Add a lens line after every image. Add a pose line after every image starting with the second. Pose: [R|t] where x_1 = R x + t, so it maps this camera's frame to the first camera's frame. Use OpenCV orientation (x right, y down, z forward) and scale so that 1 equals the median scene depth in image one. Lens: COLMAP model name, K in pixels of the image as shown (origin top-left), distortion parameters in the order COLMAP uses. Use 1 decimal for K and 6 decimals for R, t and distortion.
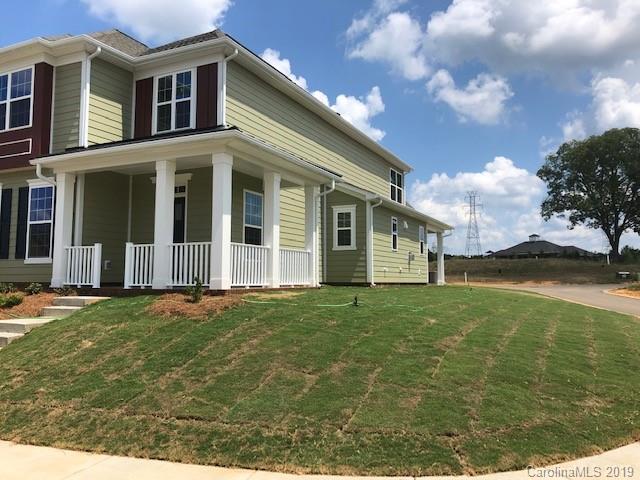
lens RADIAL K [[529.0, 0, 320.3], [0, 529.0, 235.2], [0, 0, 1]] dist [0.025796, -0.010401]
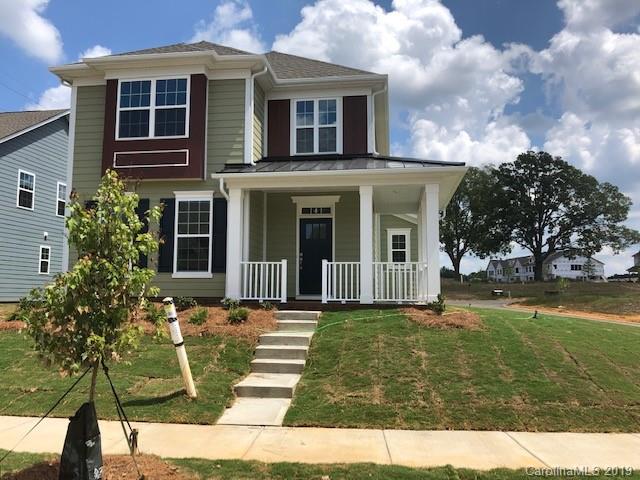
lens RADIAL K [[529.0, 0, 324.1], [0, 529.0, 244.5], [0, 0, 1]] dist [0.025796, -0.010401]
pose [[0.950159, 0.036222, 0.309653, -0.590509], [-0.032198, 0.999318, -0.018097, 0.001705], [-0.310097, 0.007225, 0.950677, -0.001619]]
